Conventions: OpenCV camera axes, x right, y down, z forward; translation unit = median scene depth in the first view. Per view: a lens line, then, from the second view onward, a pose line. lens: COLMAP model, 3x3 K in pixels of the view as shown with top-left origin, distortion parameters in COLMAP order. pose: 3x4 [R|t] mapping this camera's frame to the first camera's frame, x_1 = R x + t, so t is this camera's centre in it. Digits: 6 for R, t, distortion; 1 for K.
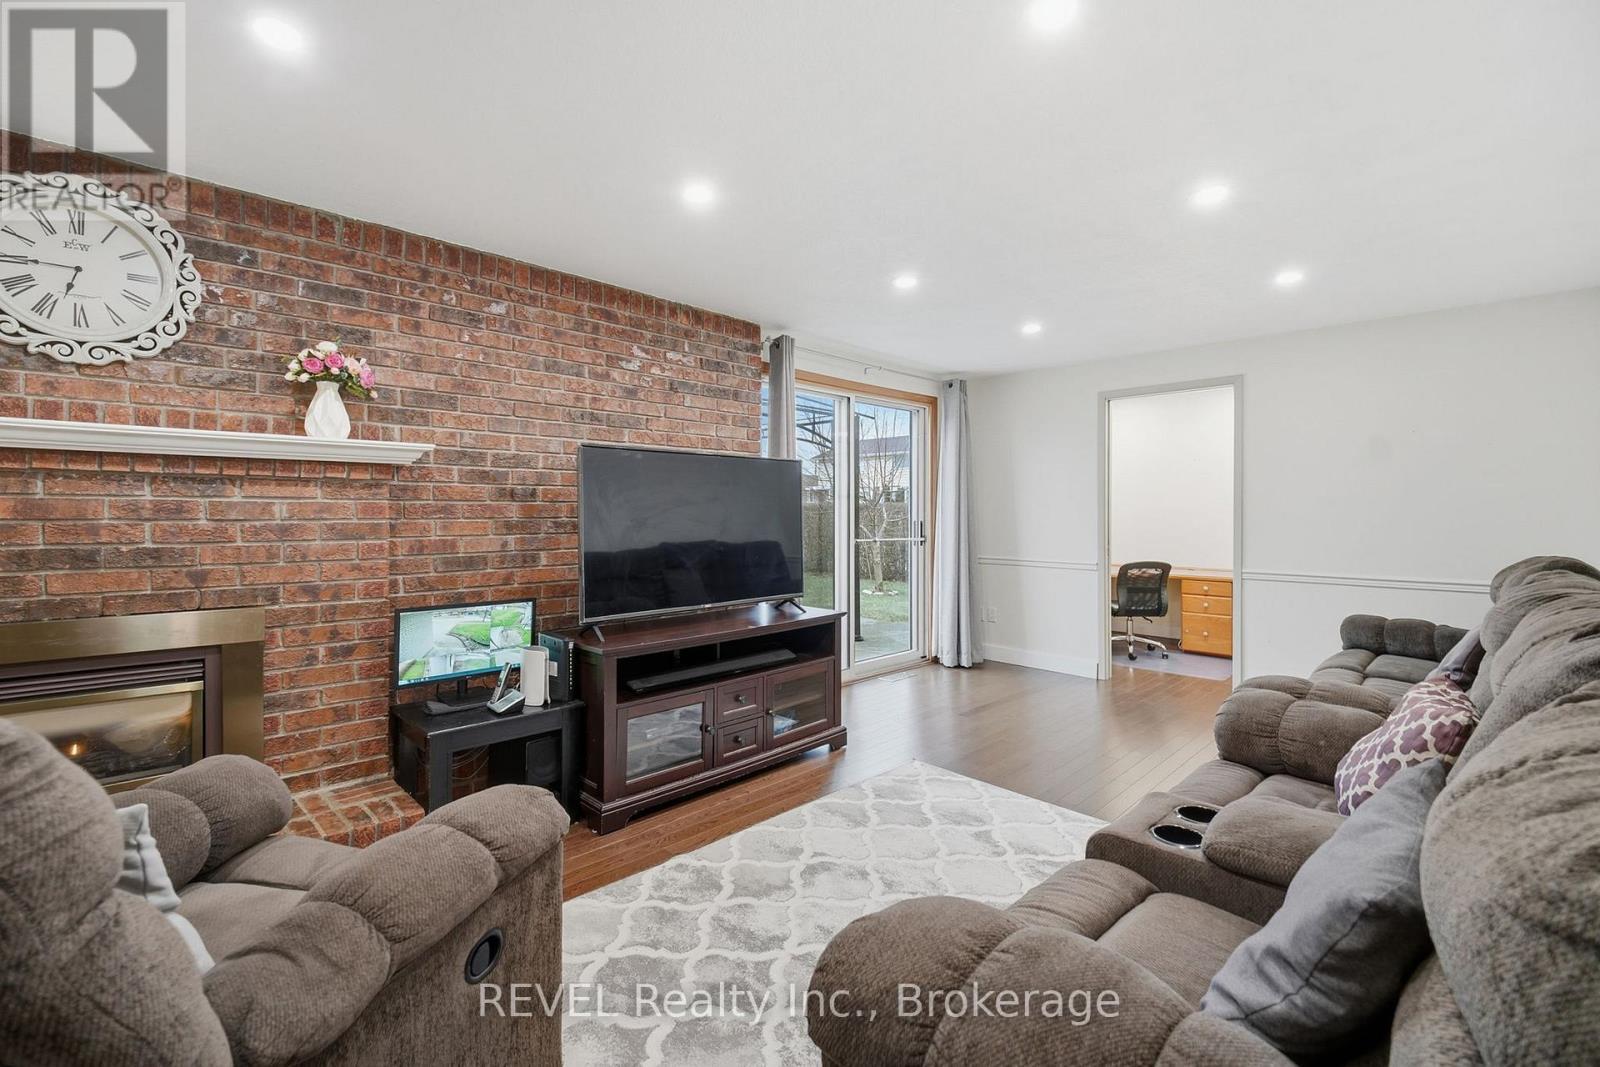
lens RADIAL K [[684.9, 0, 804.5], [0, 684.9, 524.9], [0, 0, 1]] dist [0.019439, -0.000211]
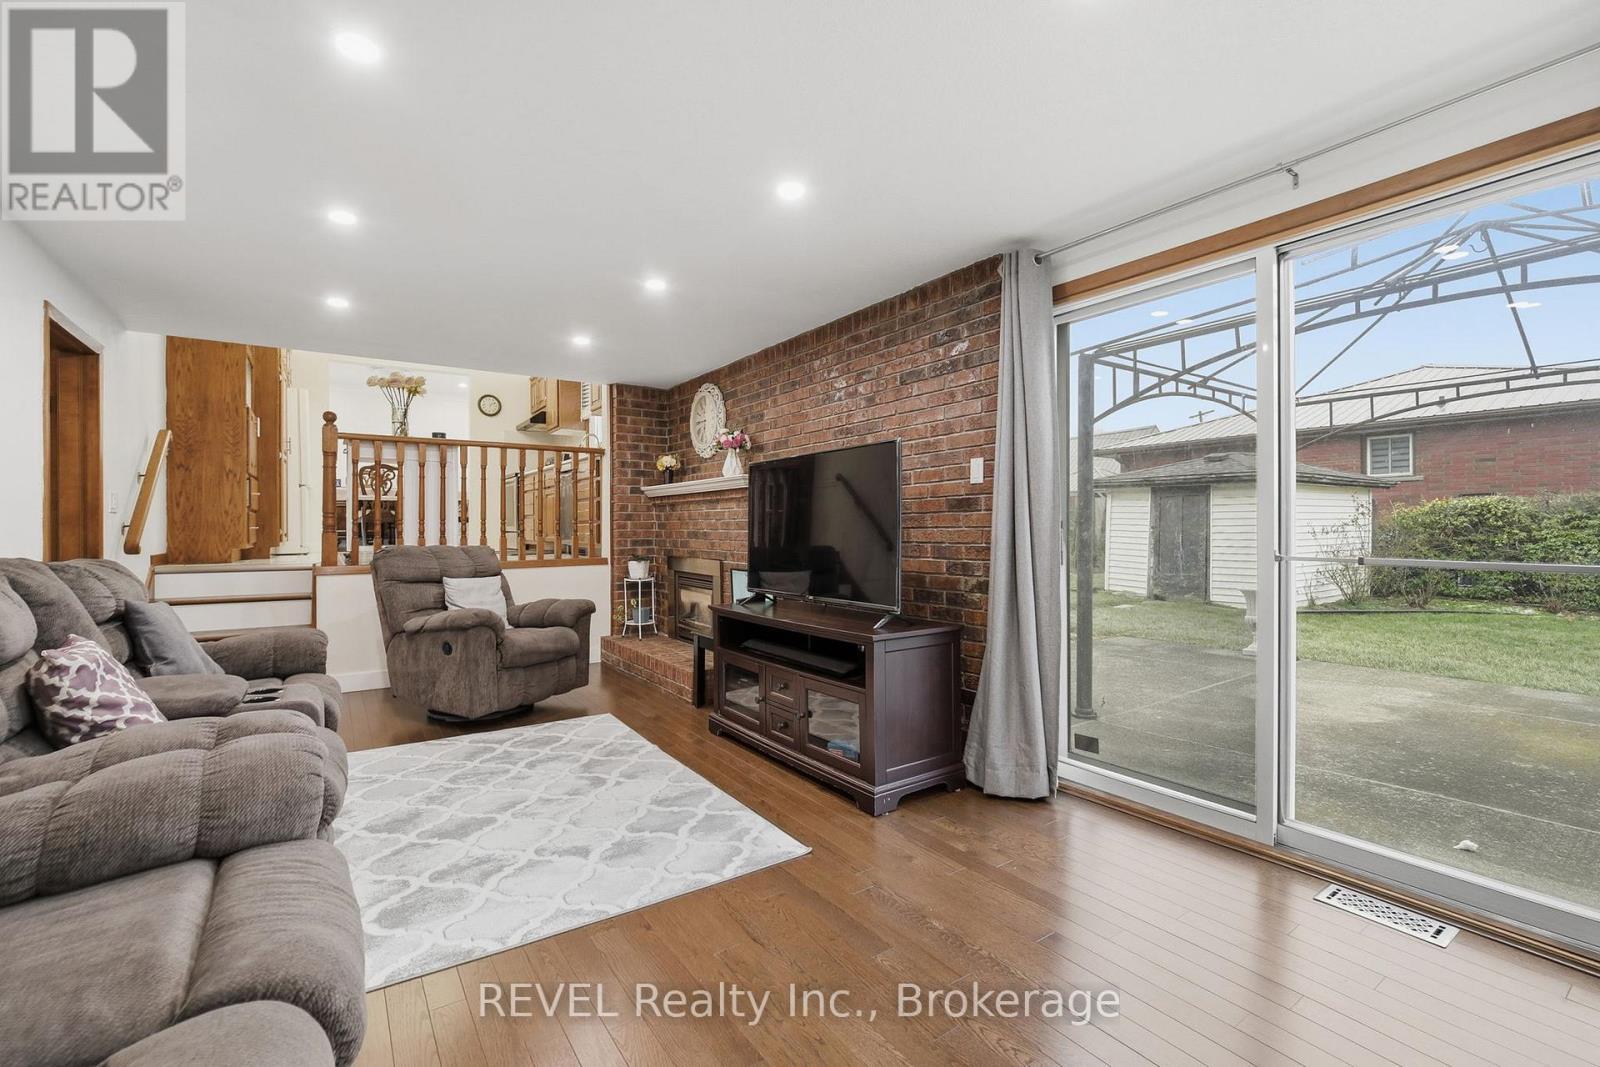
lens RADIAL K [[684.9, 0, 804.5], [0, 684.9, 524.9], [0, 0, 1]] dist [0.019439, -0.000211]
pose [[-0.168115, 0.005646, -0.985751, 1.185947], [0.000995, 0.999984, 0.005558, -0.001337], [0.985767, -0.000047, -0.168118, 1.526511]]
